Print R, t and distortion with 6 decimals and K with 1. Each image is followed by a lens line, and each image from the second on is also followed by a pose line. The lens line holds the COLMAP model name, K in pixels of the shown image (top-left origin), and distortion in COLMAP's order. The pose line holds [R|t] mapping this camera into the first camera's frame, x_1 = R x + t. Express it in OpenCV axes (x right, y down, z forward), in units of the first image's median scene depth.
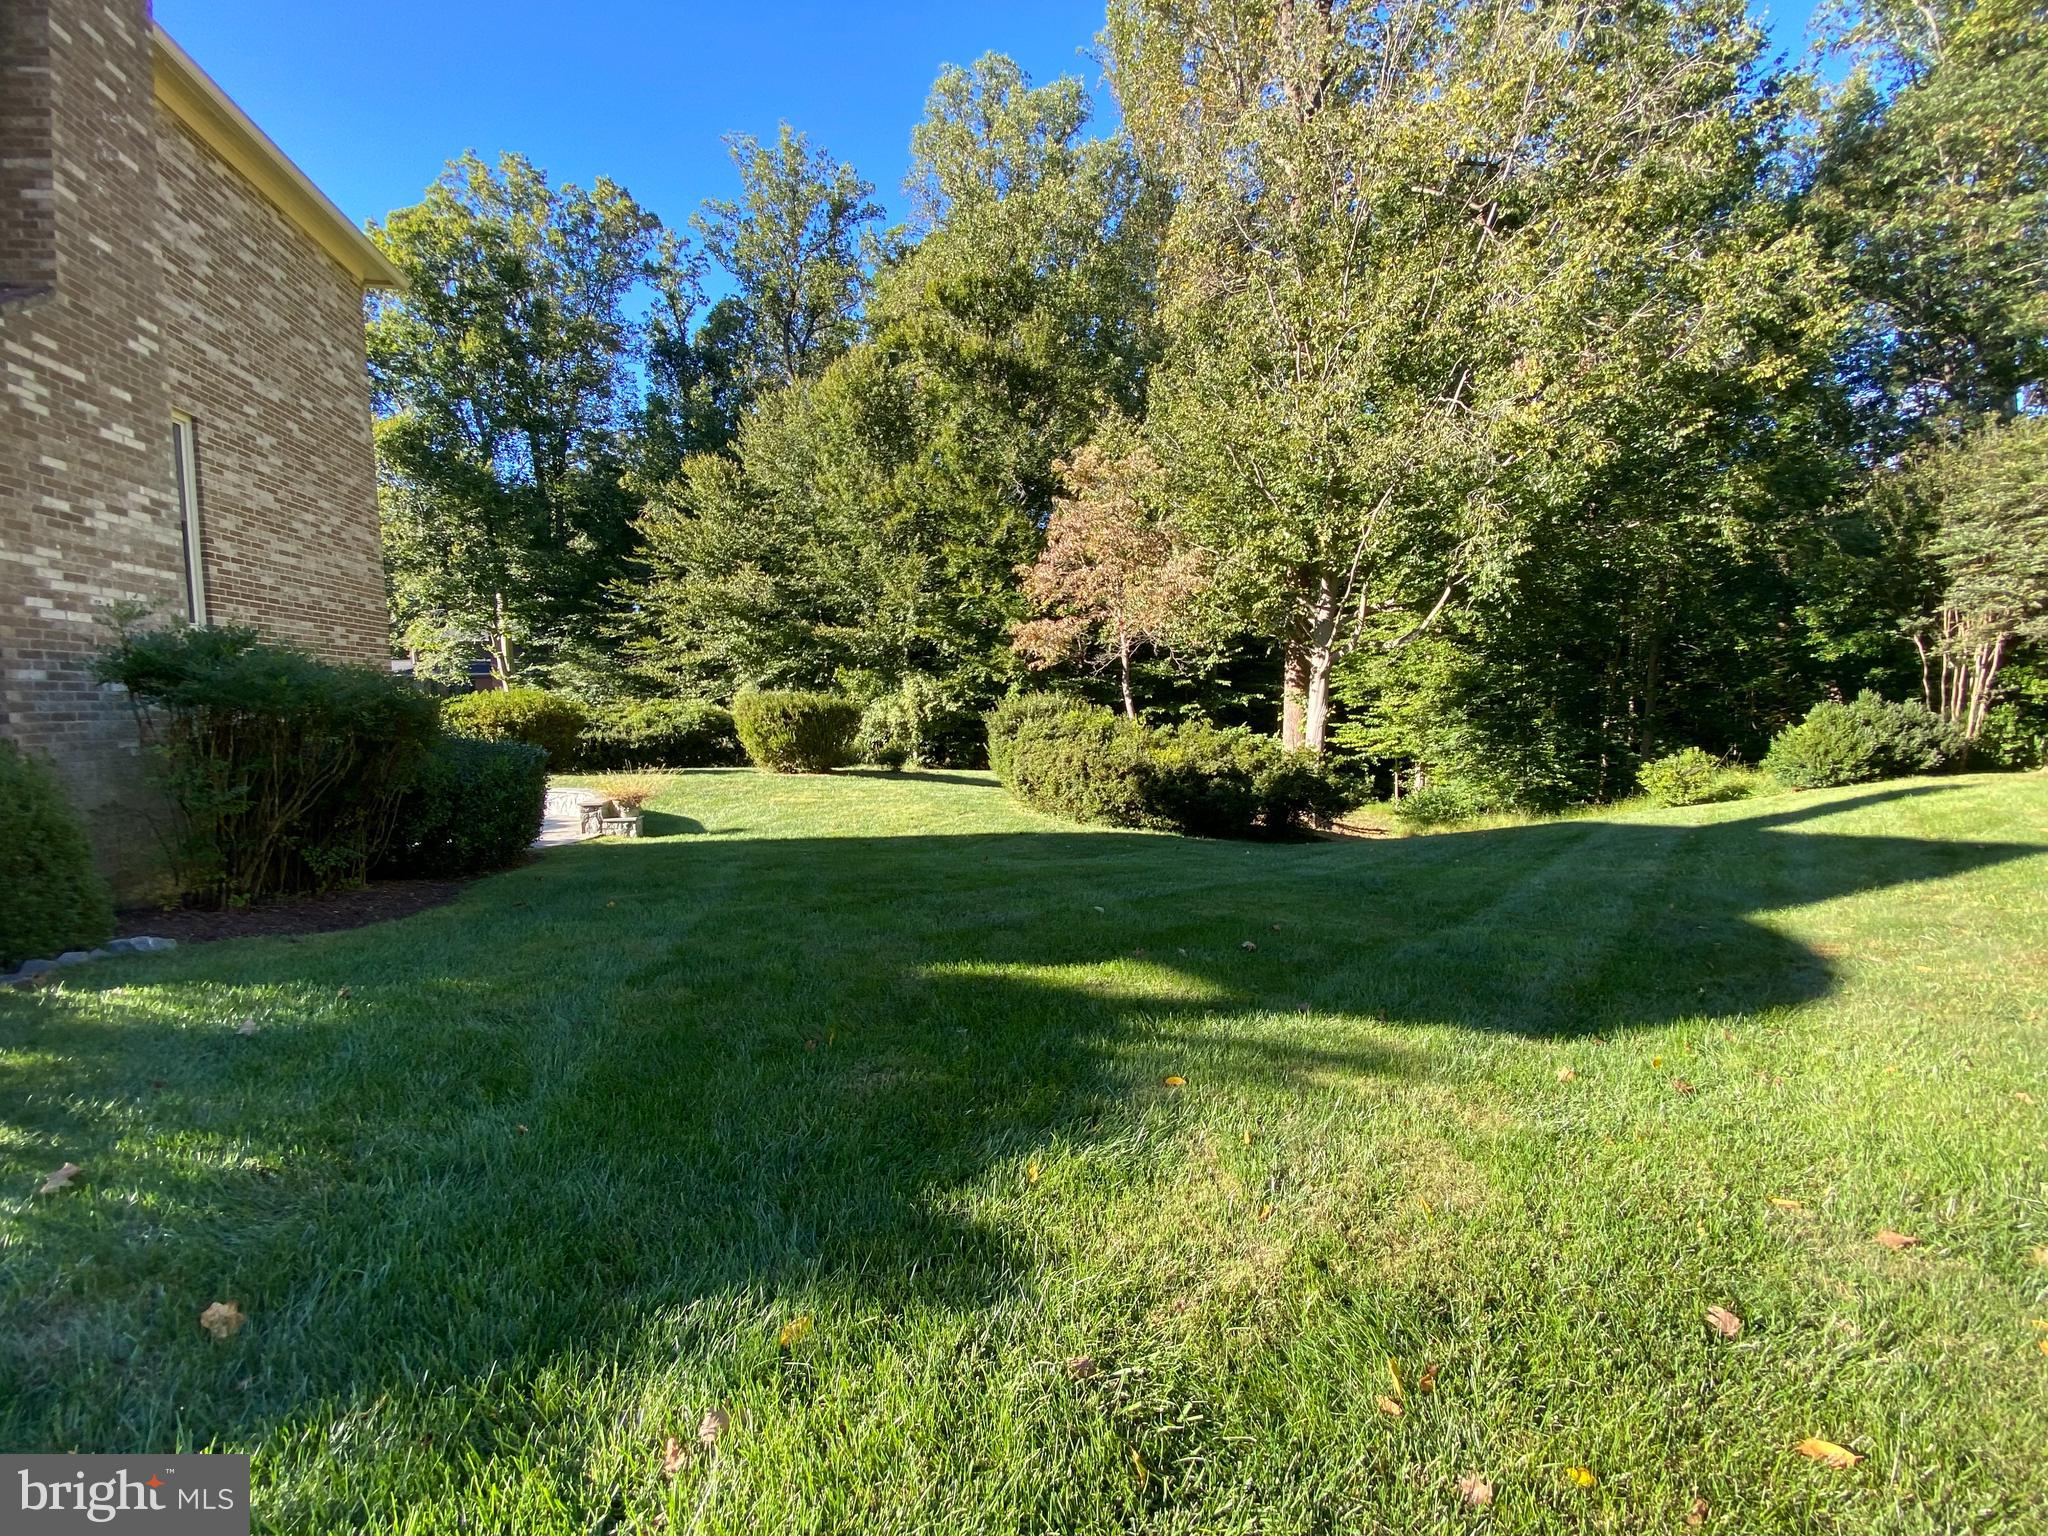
lens RADIAL K [[842.6, 0, 1014.1], [0, 842.6, 769.1], [0, 0, 1]] dist [0.030313, -0.000211]
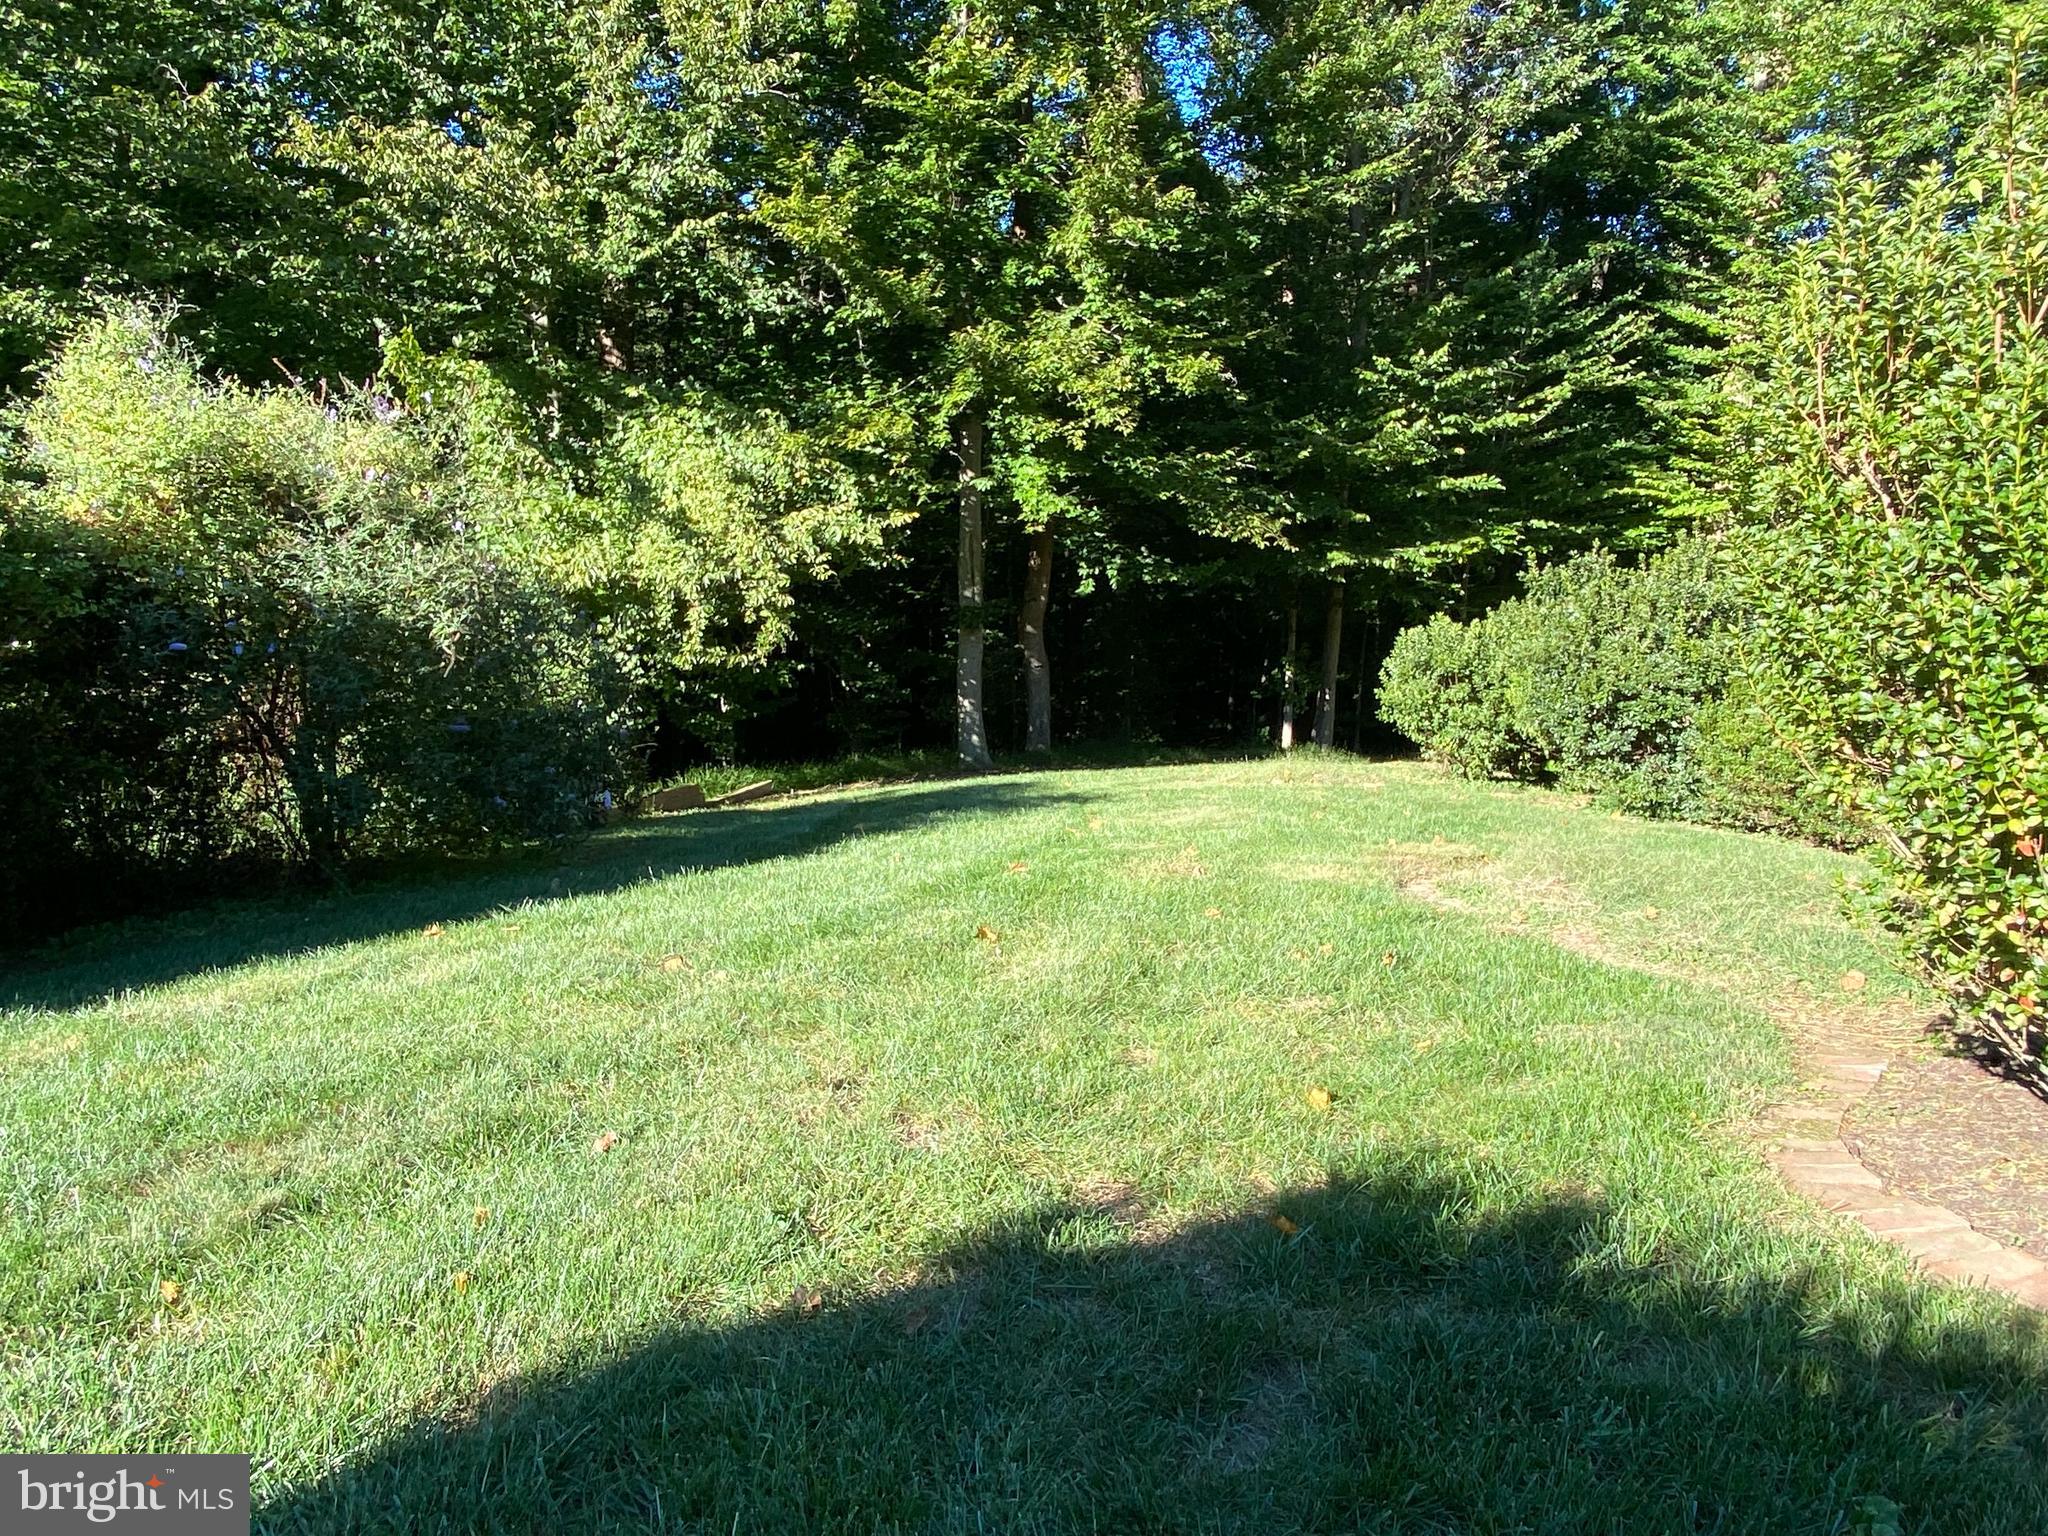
lens RADIAL K [[1344.7, 0, 1016.2], [0, 1344.7, 772.9], [0, 0, 1]] dist [0.086538, -0.111657]
pose [[0.848080, -0.064283, 0.525955, -0.265980], [0.023325, 0.996181, 0.084144, -0.030415], [-0.529355, -0.059093, 0.846340, 0.594839]]
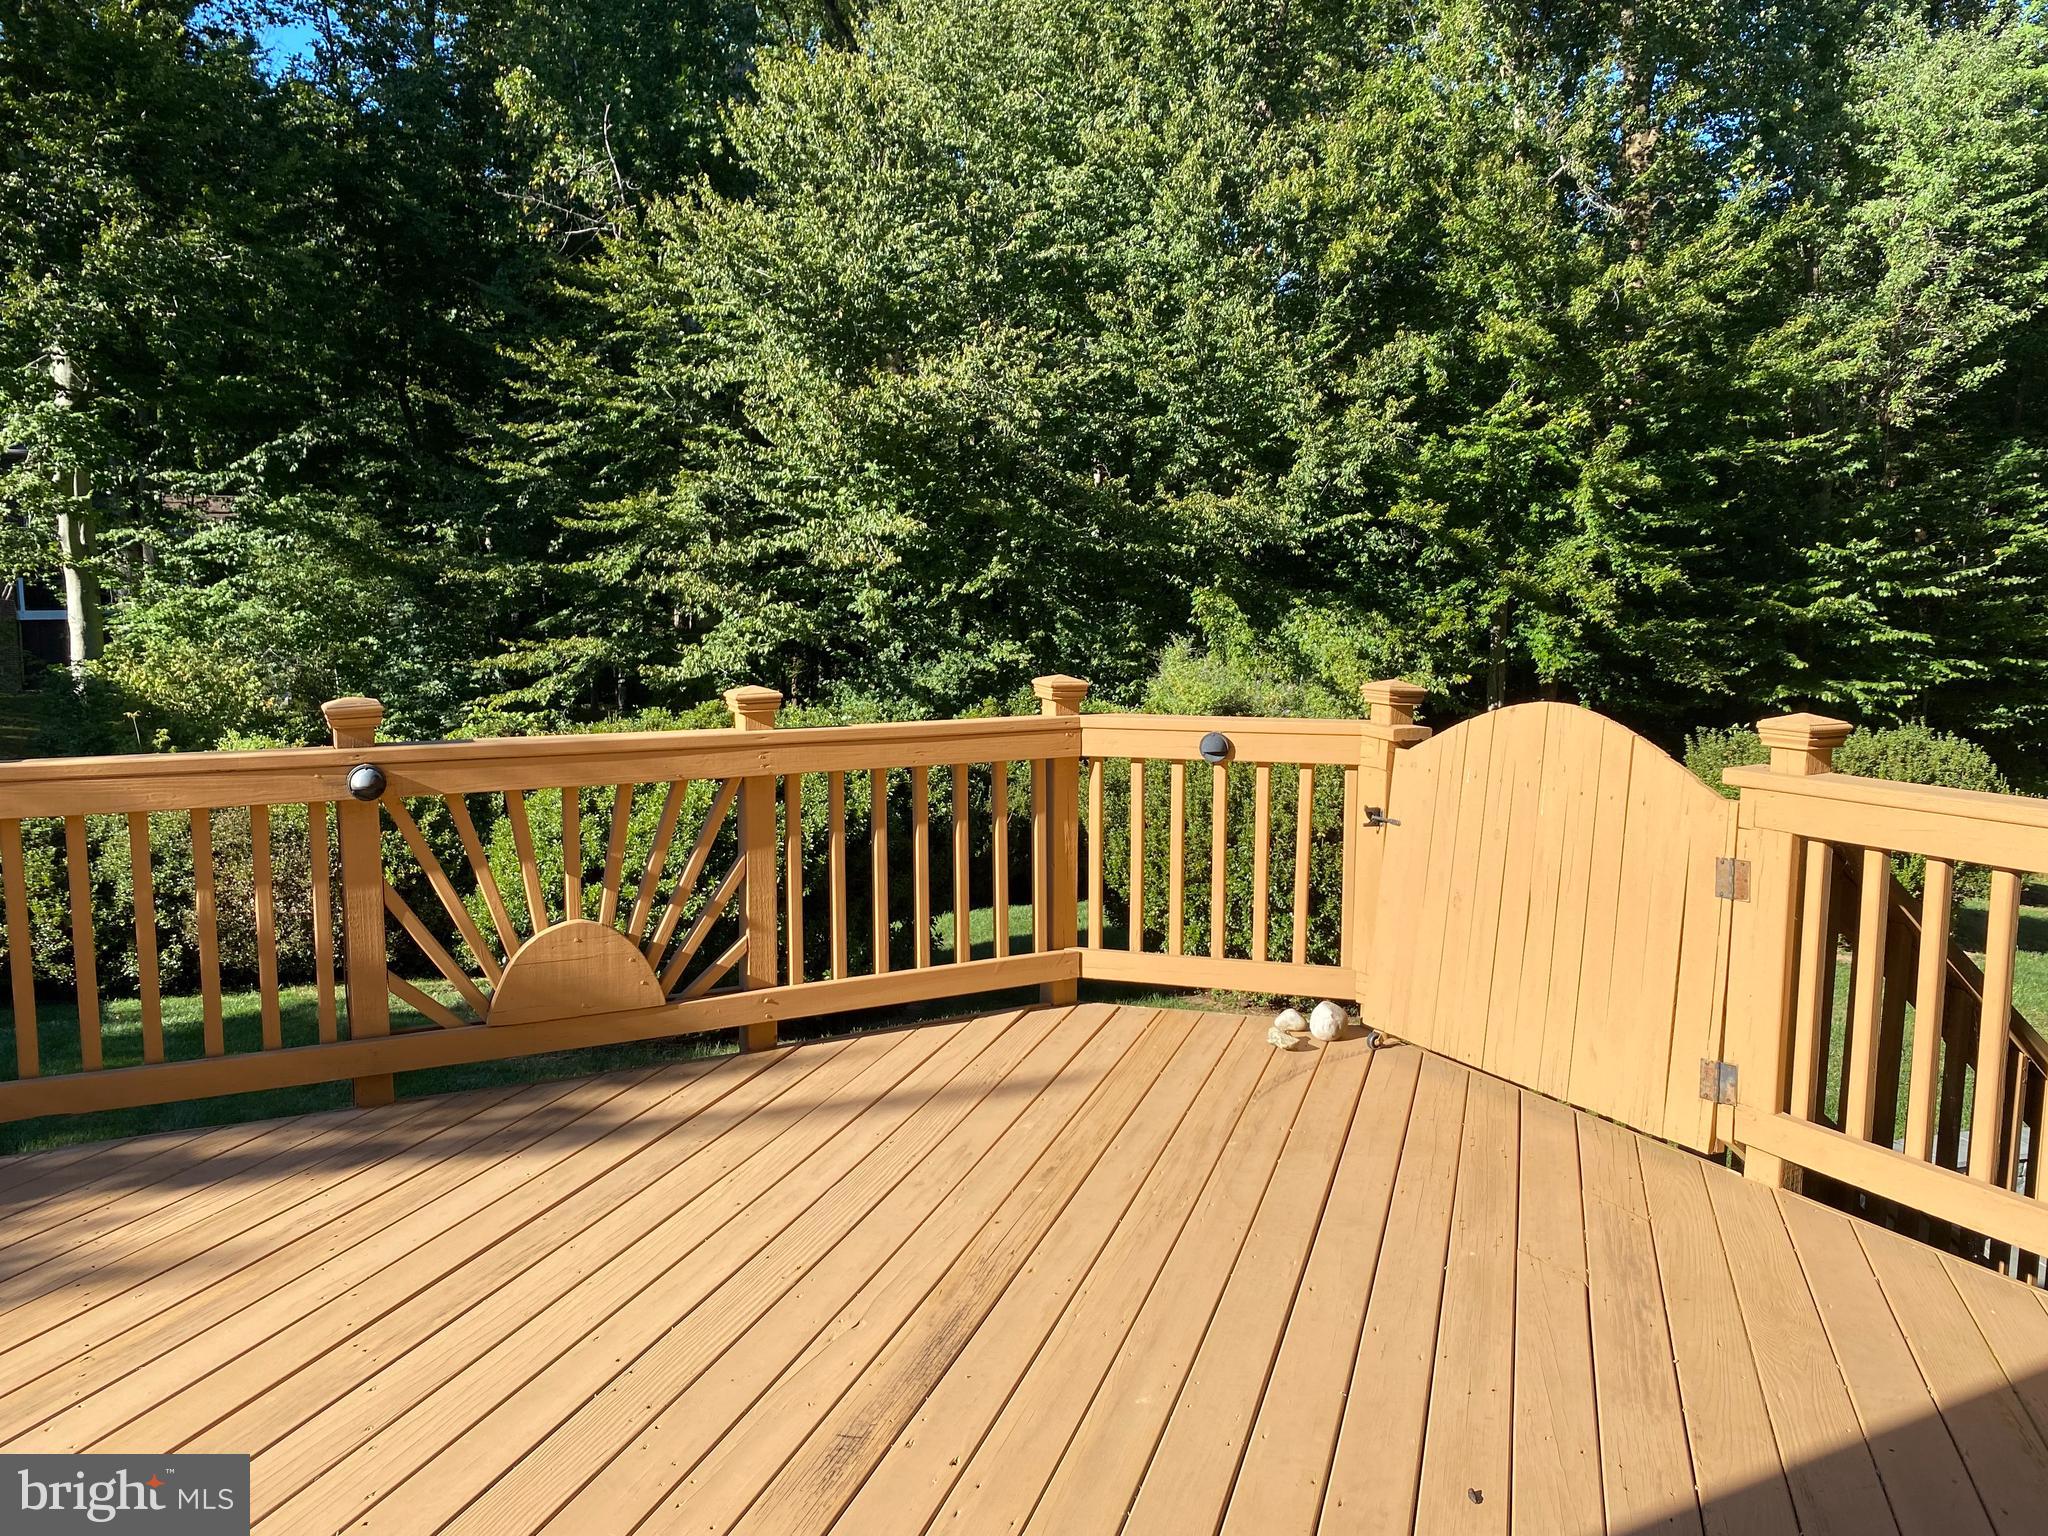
lens RADIAL K [[1567.7, 0, 1027.4], [0, 1567.7, 759.9], [0, 0, 1]] dist [0.032835, -0.031234]
pose [[0.960760, -0.003843, 0.277354, -0.504238], [-0.006540, 0.999312, 0.036502, -0.062754], [-0.277303, -0.036883, 0.960074, 0.266097]]
